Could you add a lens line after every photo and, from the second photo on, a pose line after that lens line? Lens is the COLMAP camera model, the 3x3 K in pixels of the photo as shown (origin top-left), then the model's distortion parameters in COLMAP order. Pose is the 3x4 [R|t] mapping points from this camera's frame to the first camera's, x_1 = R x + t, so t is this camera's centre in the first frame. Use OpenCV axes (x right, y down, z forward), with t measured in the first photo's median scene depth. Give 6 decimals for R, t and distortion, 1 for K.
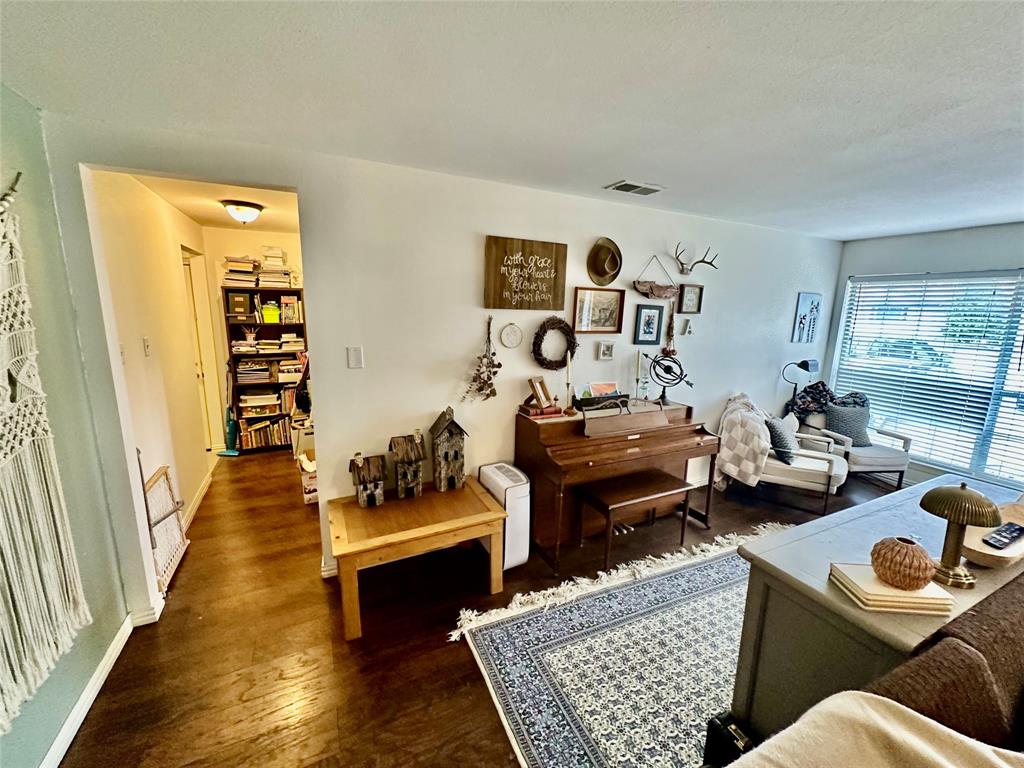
lens RADIAL K [[408.2, 0, 508.8], [0, 408.2, 389.0], [0, 0, 1]] dist [-0.006010, 0.000729]
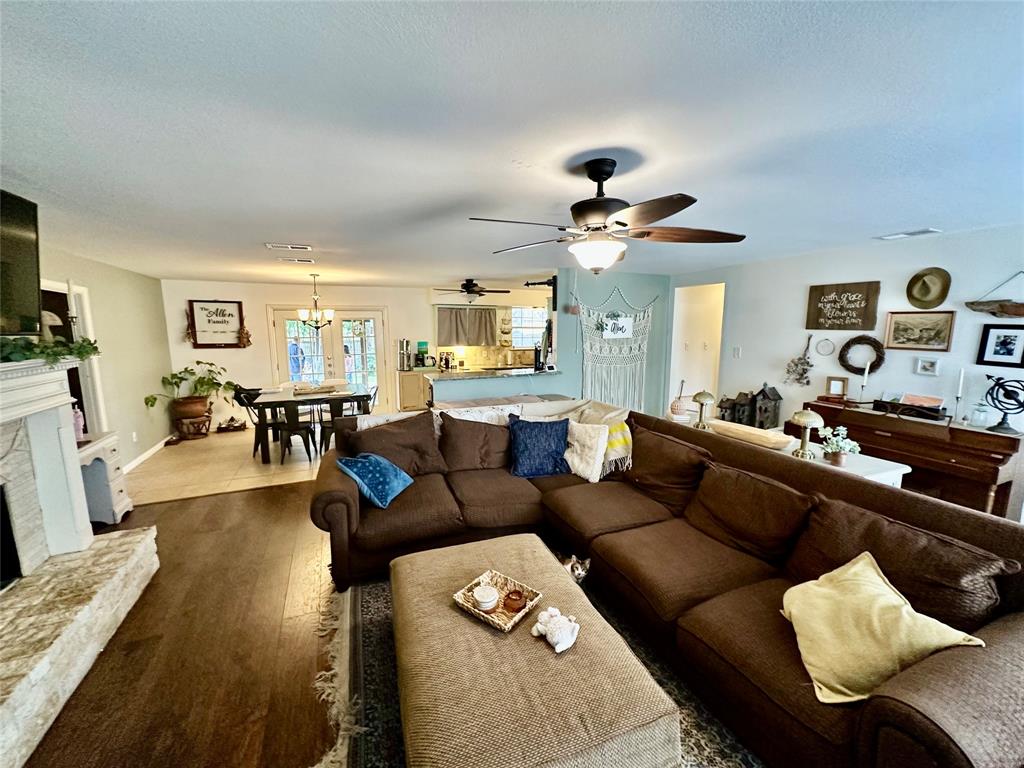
lens RADIAL K [[408.2, 0, 514.3], [0, 408.2, 385.3], [0, 0, 1]] dist [-0.006010, 0.000729]
pose [[-0.027131, 0.128432, -0.991347, 1.492480], [-0.190924, 0.972790, 0.131253, 0.028469], [0.981230, 0.192833, -0.001873, -0.098613]]
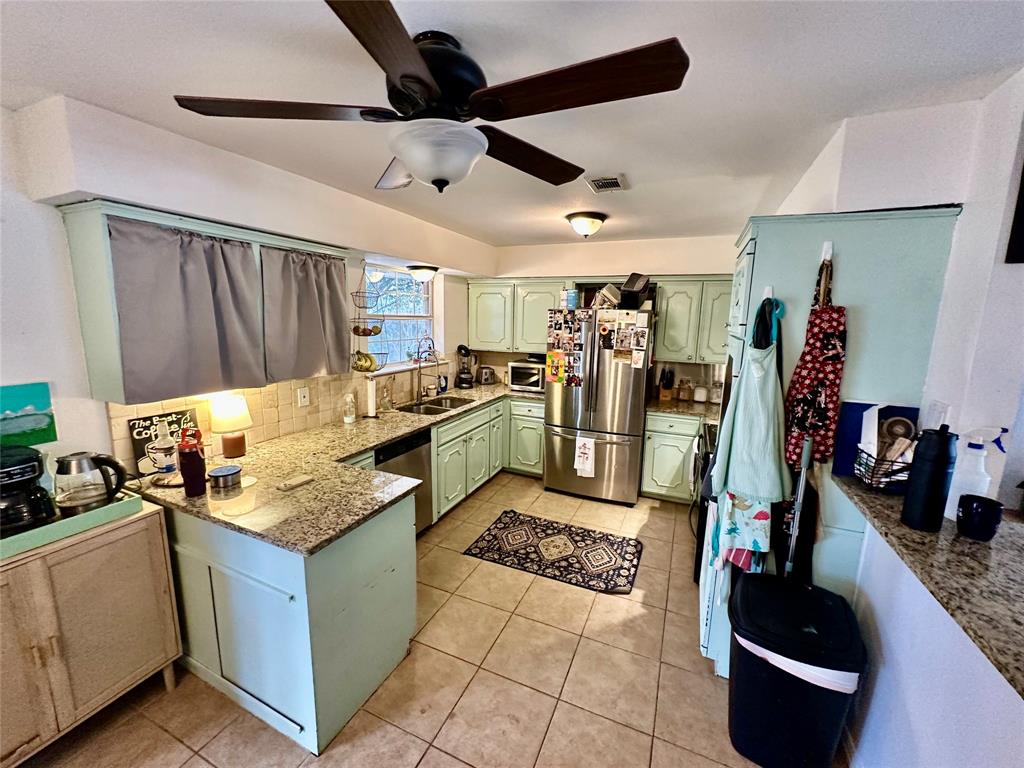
lens RADIAL K [[408.2, 0, 511.7], [0, 408.2, 382.2], [0, 0, 1]] dist [-0.006010, 0.000729]
pose [[0.647107, 0.124332, -0.752193, -0.411225], [-0.158329, 0.987019, 0.026937, 0.097930], [0.745777, 0.101663, 0.658393, -0.623692]]
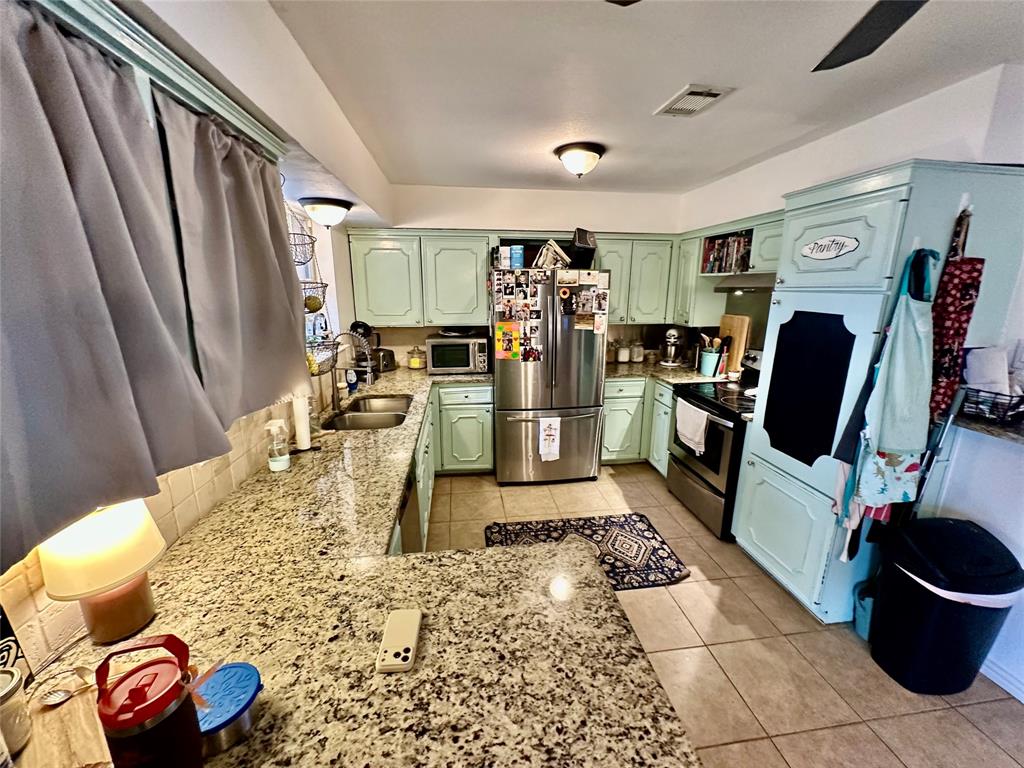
lens RADIAL K [[408.2, 0, 511.4], [0, 408.2, 383.2], [0, 0, 1]] dist [-0.006010, 0.000729]
pose [[0.949128, 0.063045, -0.308515, -0.958940], [-0.050596, 0.997556, 0.048196, 0.123086], [0.310799, -0.030134, 0.949998, -0.692390]]
